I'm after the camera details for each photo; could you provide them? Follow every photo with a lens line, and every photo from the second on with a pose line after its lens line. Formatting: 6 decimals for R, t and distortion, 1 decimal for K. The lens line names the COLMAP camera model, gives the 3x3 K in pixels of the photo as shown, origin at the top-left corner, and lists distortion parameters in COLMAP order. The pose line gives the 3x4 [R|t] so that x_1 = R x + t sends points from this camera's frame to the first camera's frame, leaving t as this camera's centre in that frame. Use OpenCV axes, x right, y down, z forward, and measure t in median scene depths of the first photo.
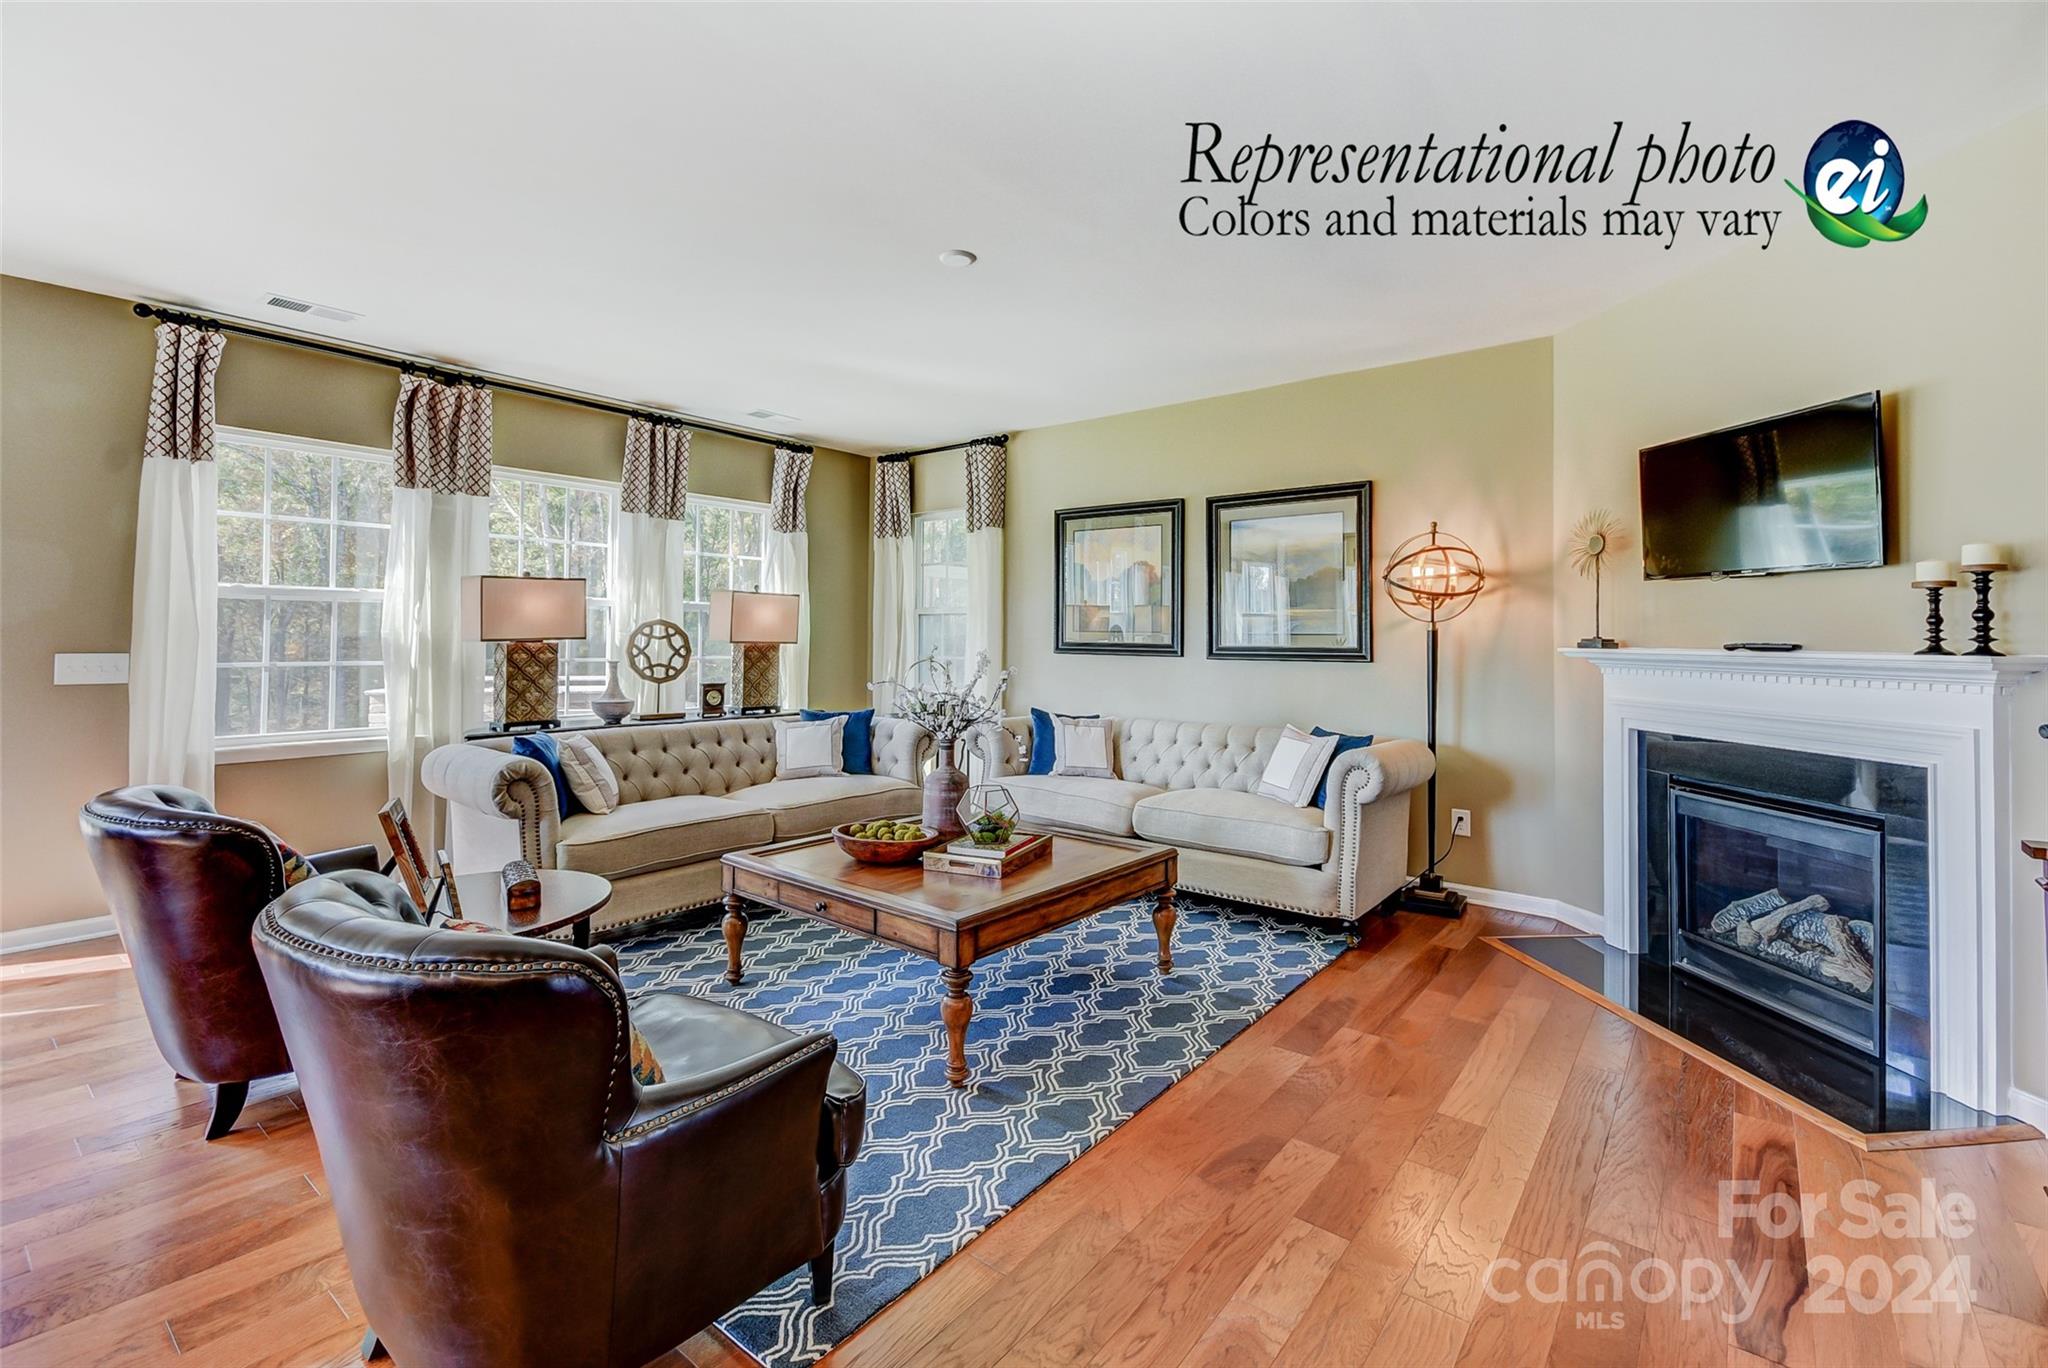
lens RADIAL K [[895.4, 0, 1025.5], [0, 895.4, 628.4], [0, 0, 1]] dist [0.009846, 0.000005]
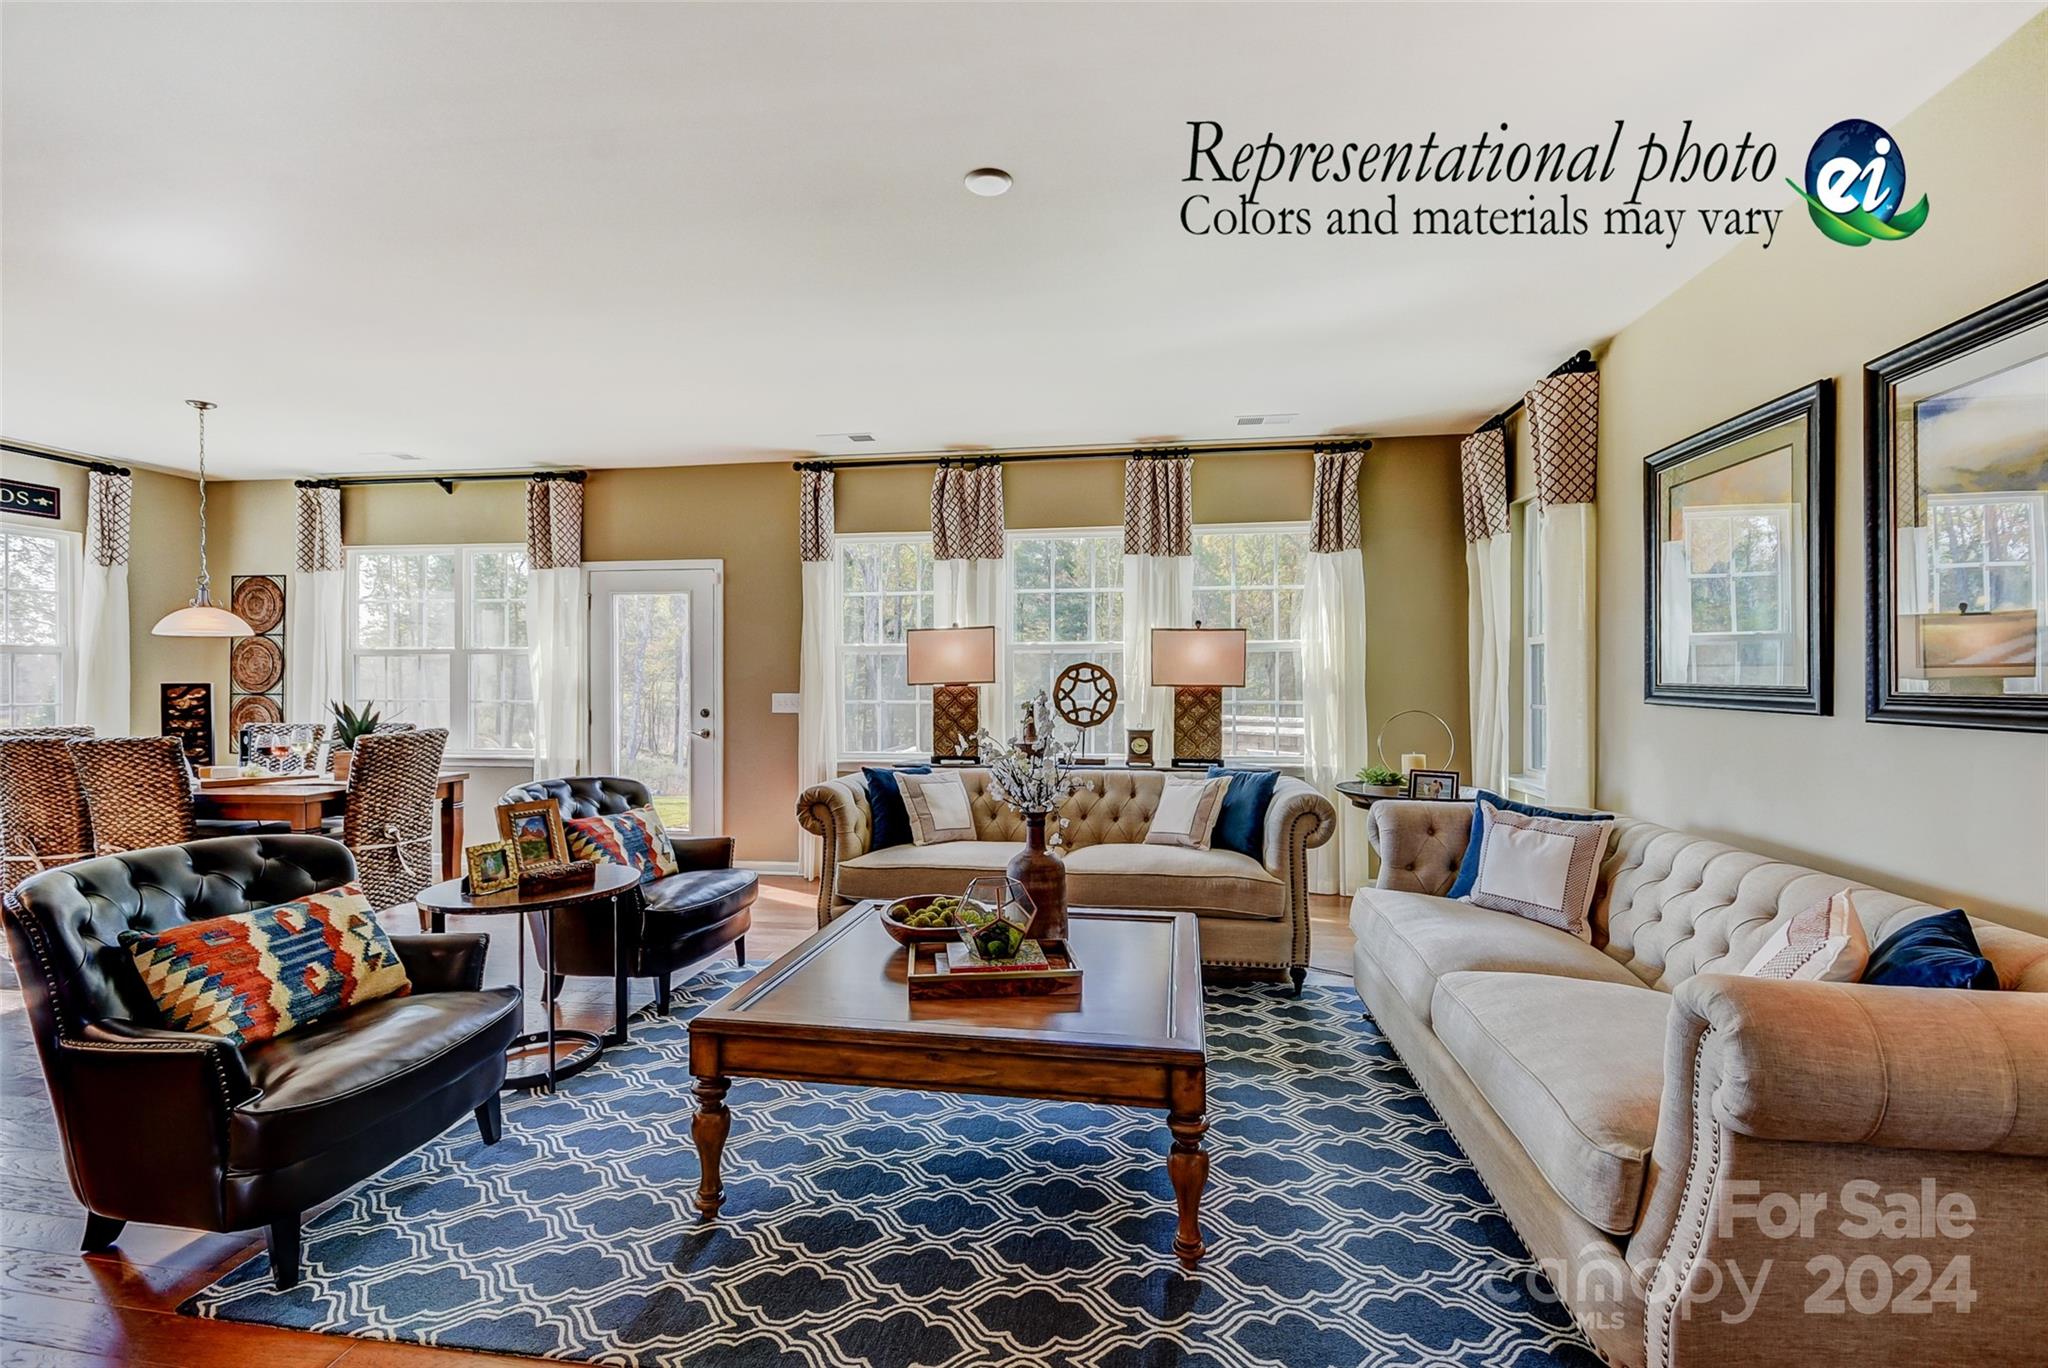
lens RADIAL K [[917.2, 0, 1024.0], [0, 917.2, 684.0], [0, 0, 1]] dist [0.023156, -0.014218]
pose [[0.508904, -0.003804, -0.860815, 0.423691], [0.015582, 0.999867, 0.004794, 0.007817], [0.860682, -0.015853, 0.508896, 0.428141]]
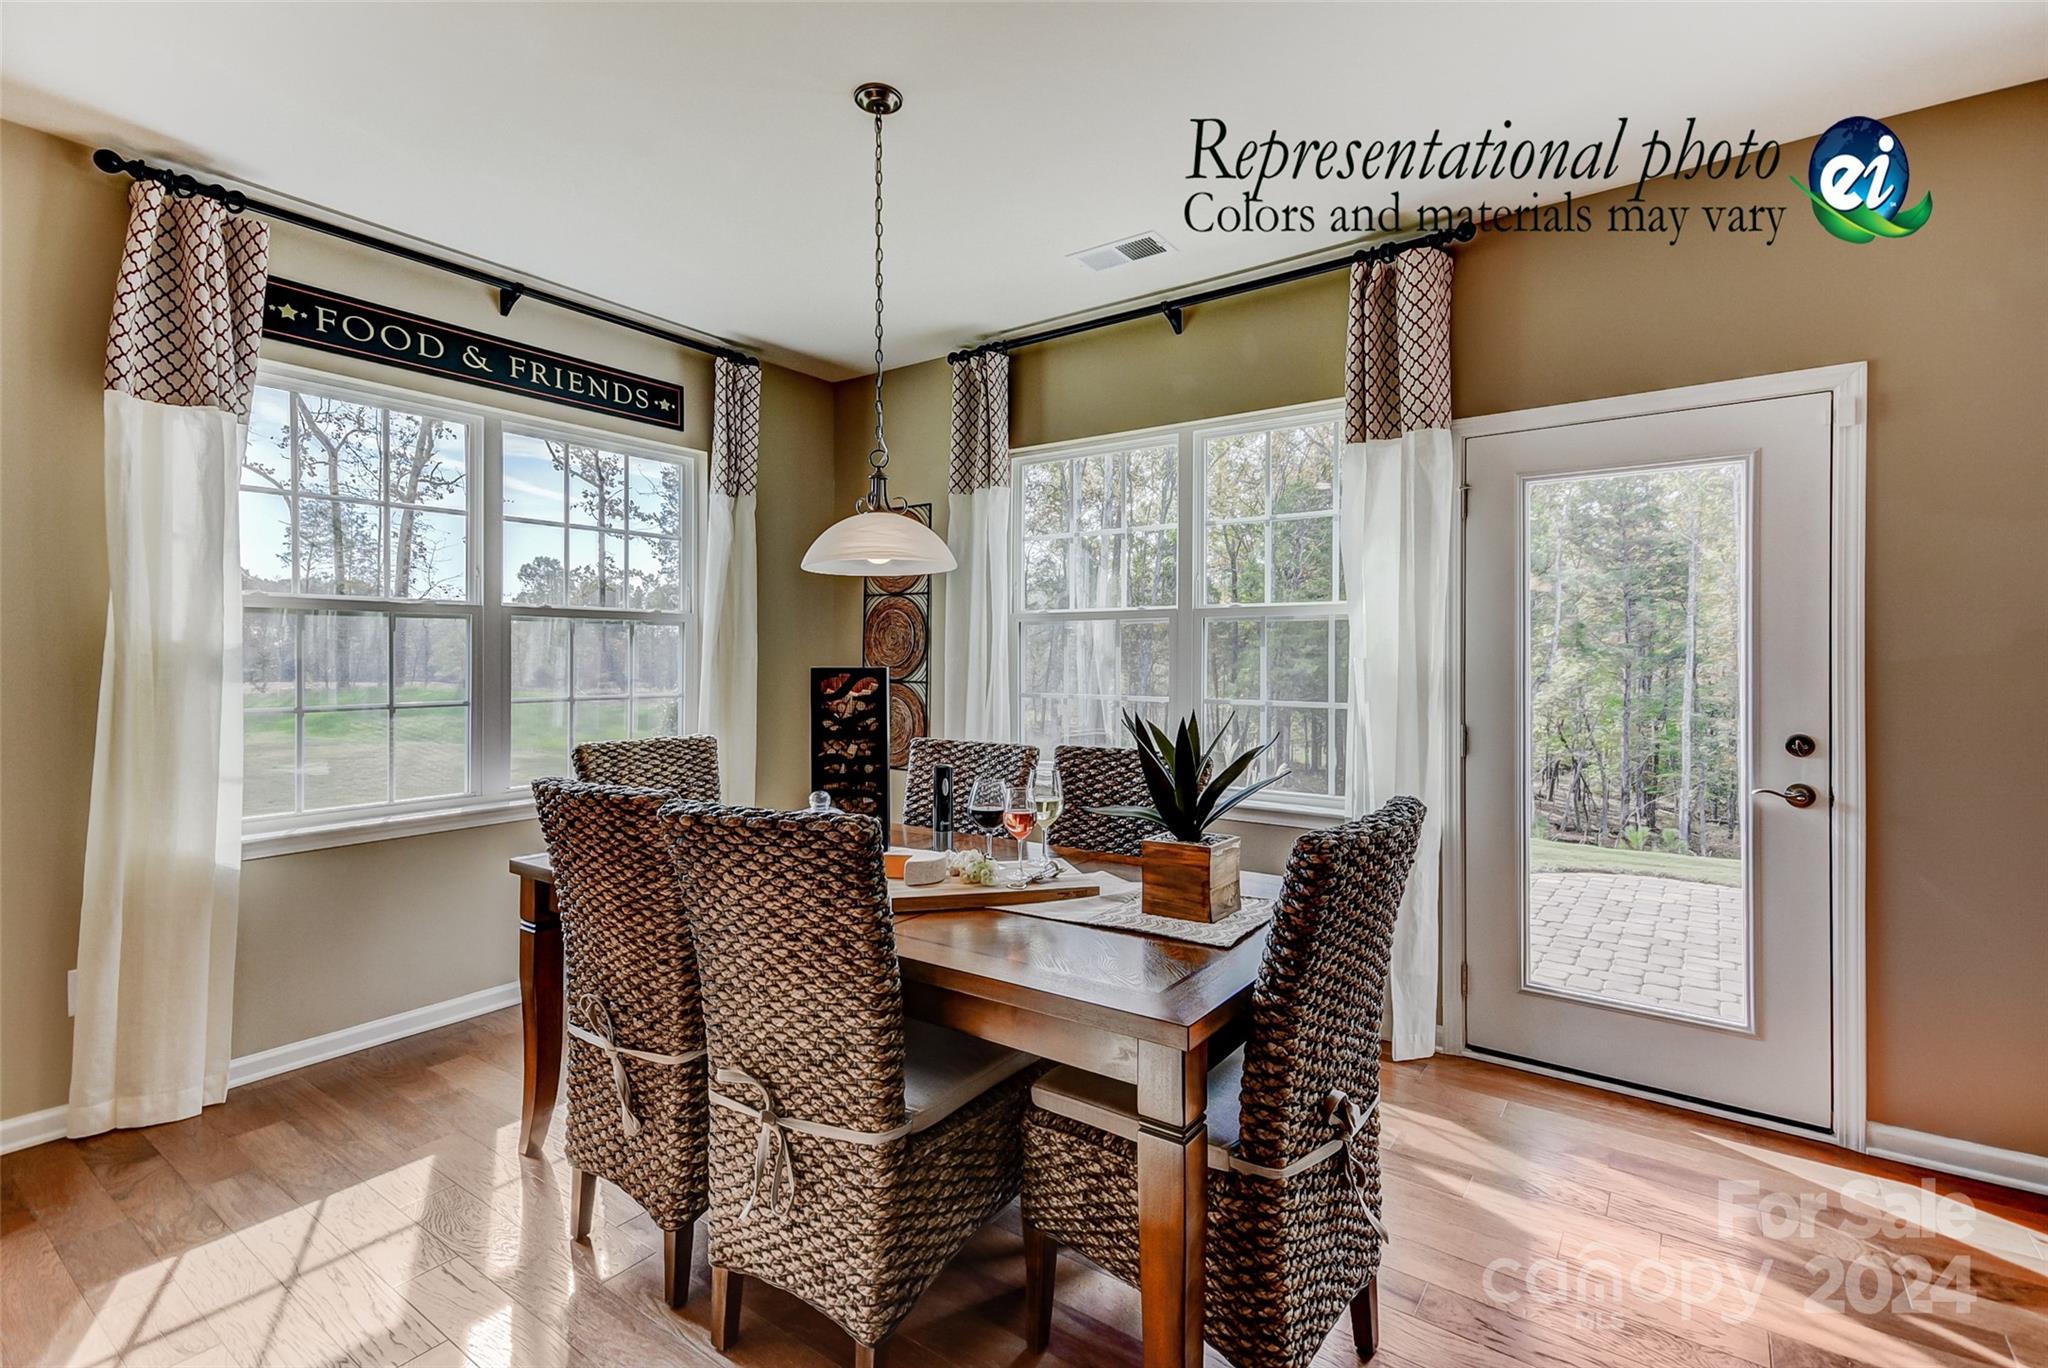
lens RADIAL K [[949.1, 0, 1008.9], [0, 949.1, 656.1], [0, 0, 1]] dist [0.017785, -0.000293]
pose [[0.035820, -0.011184, -0.999296, -0.364200], [0.010956, 0.999882, -0.010798, -0.001932], [0.999298, -0.010561, 0.035938, 0.229891]]
